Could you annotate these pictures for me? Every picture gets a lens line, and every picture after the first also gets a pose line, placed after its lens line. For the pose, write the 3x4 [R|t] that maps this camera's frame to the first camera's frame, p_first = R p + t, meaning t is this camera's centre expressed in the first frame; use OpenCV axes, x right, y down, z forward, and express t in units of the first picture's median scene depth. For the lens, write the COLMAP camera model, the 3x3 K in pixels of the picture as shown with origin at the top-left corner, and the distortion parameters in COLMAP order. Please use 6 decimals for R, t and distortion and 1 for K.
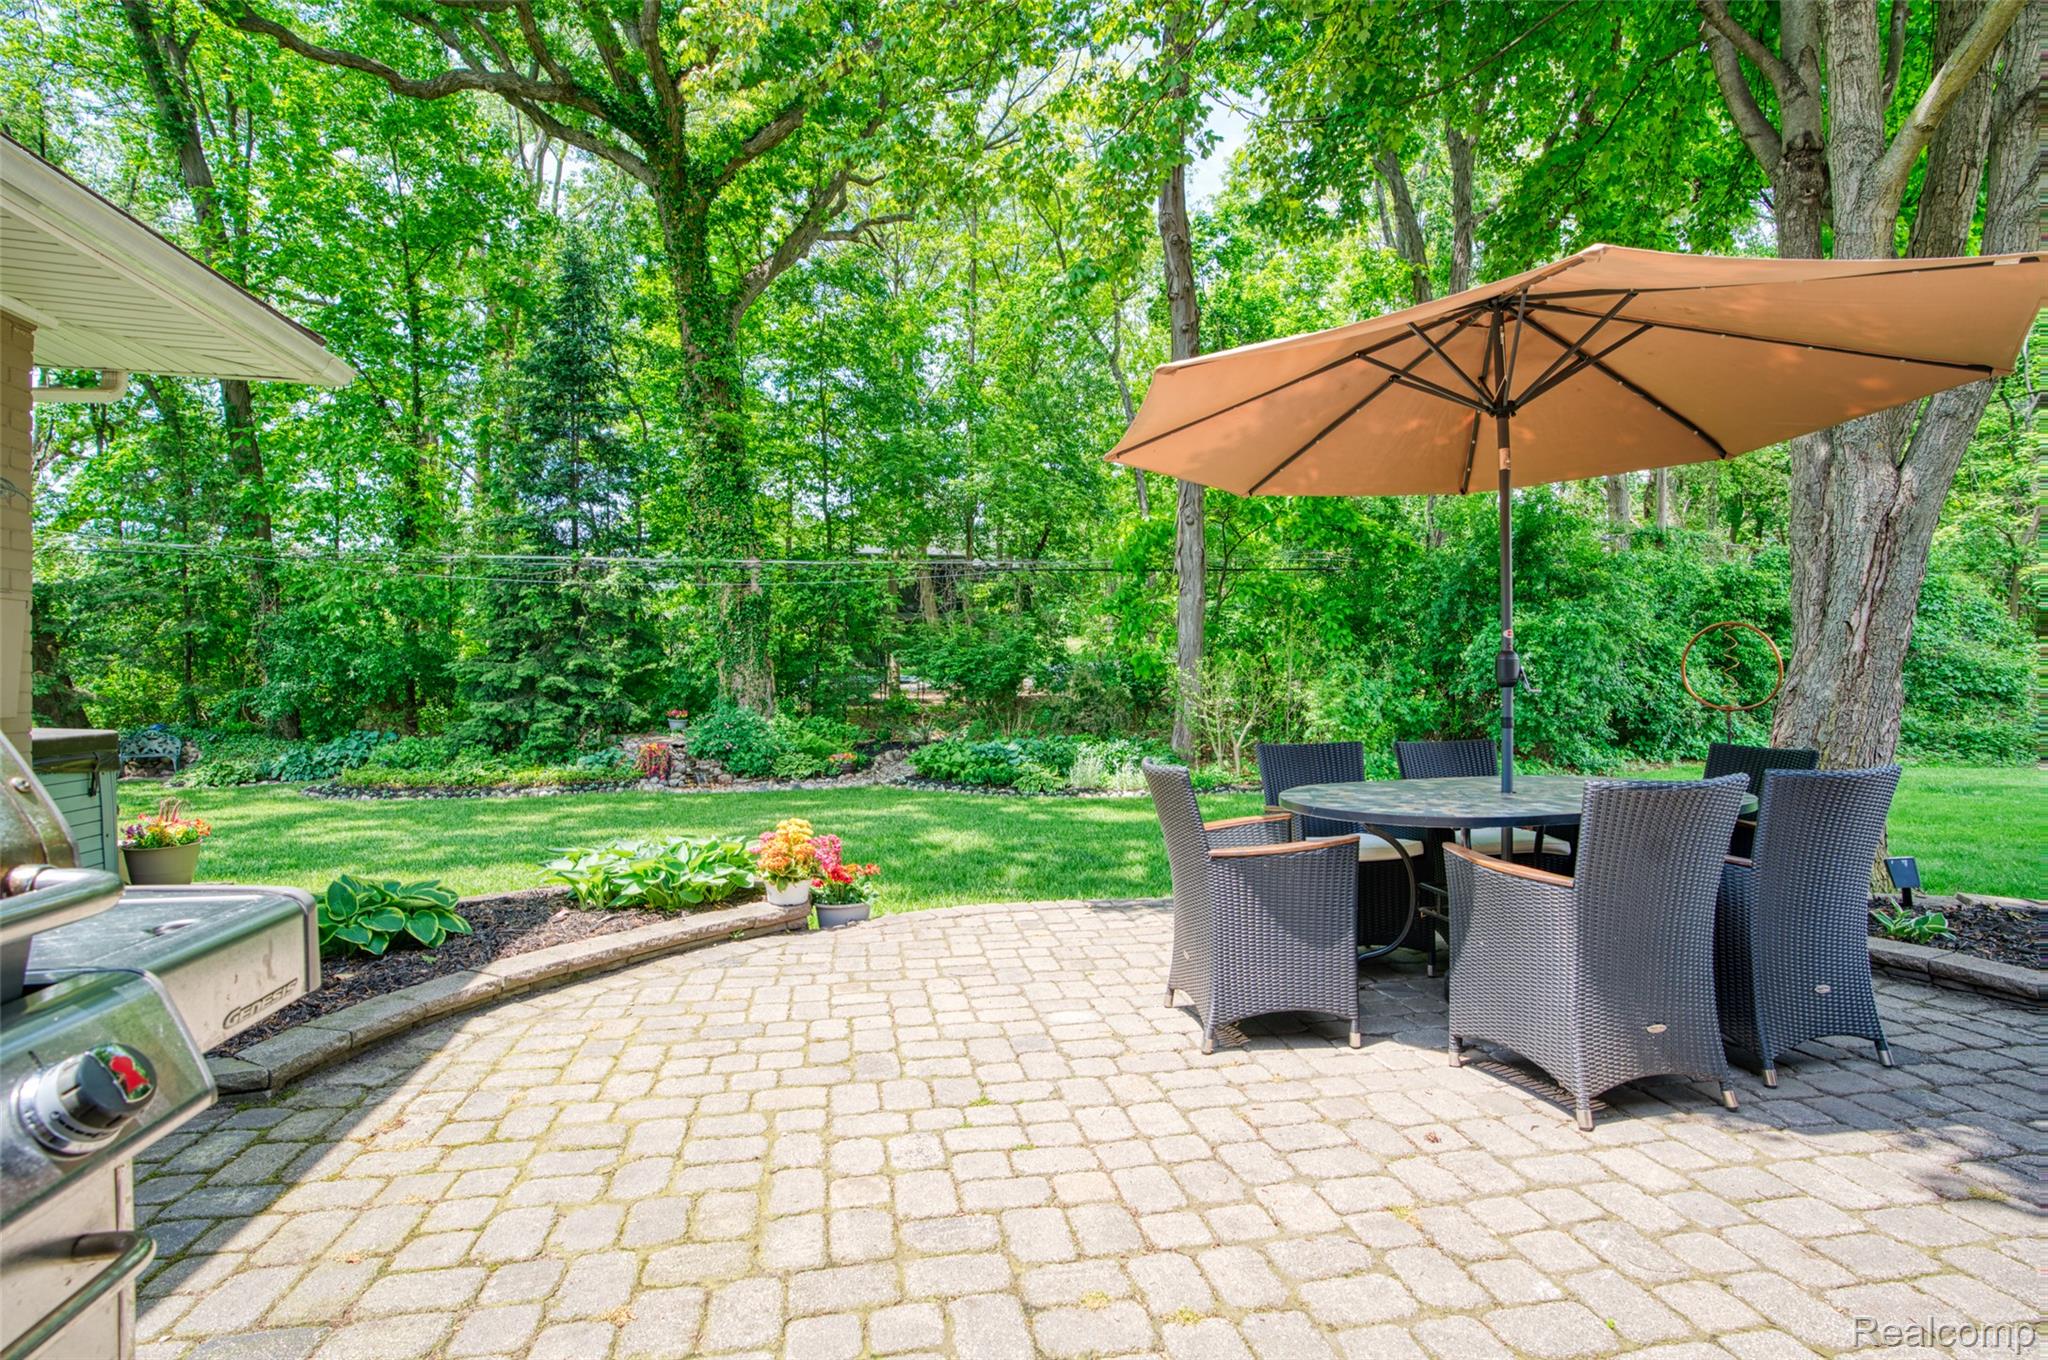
lens RADIAL K [[974.7, 0, 1022.6], [0, 974.7, 674.5], [0, 0, 1]] dist [-0.002334, 0.001041]
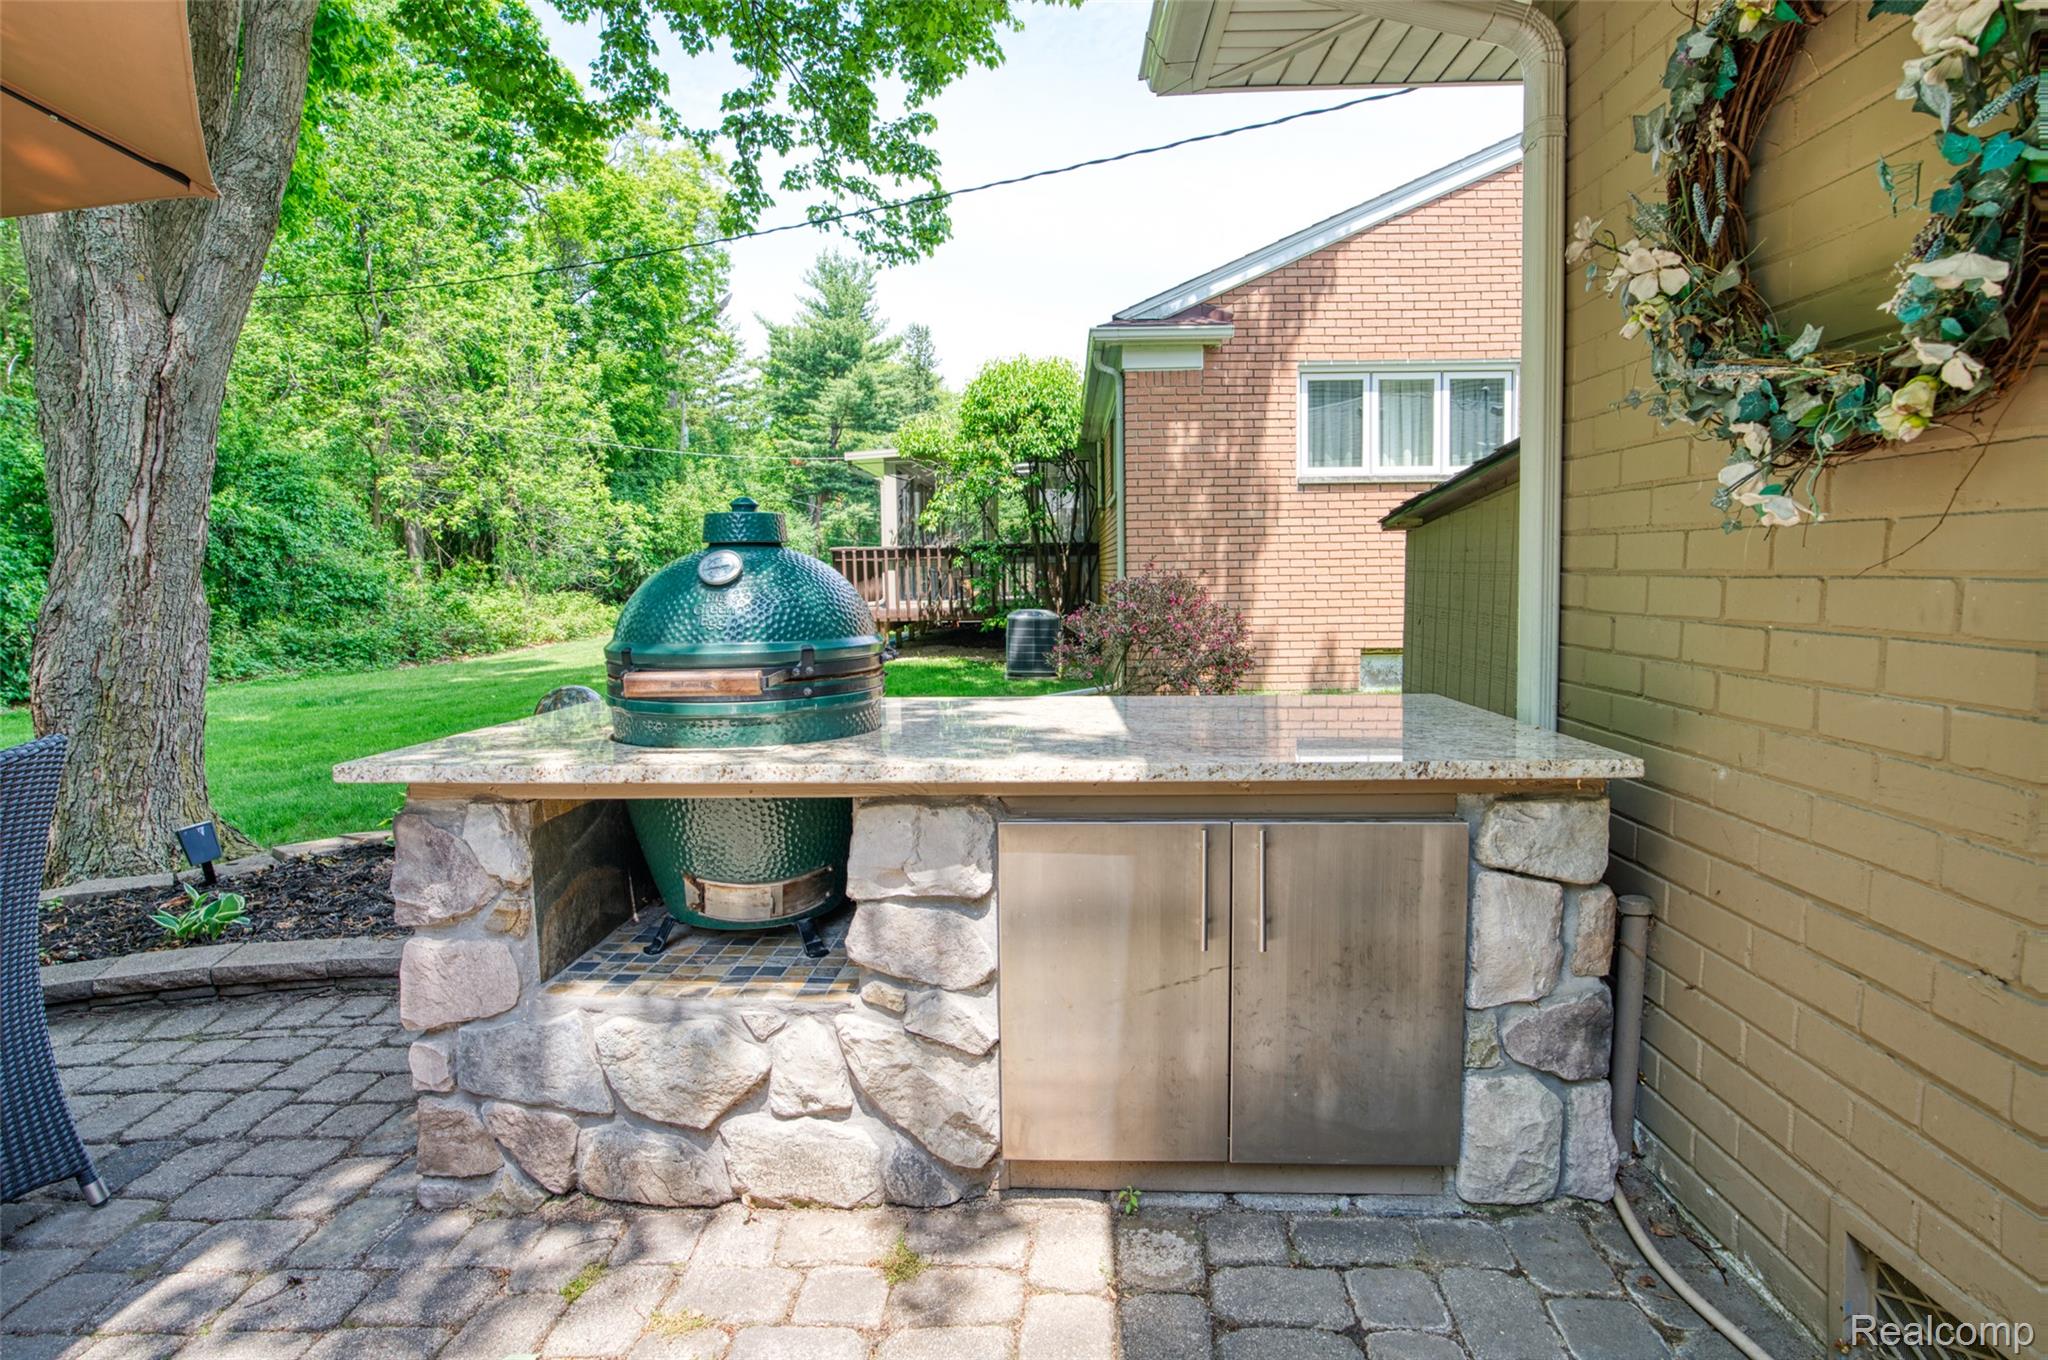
lens RADIAL K [[1129.5, 0, 1022.0], [0, 1129.5, 675.7], [0, 0, 1]] dist [-0.007584, -0.001241]
pose [[0.262026, -0.098156, 0.960056, 0.190392], [0.020875, 0.995158, 0.096047, -0.000442], [-0.964835, -0.005126, 0.262806, 0.113776]]
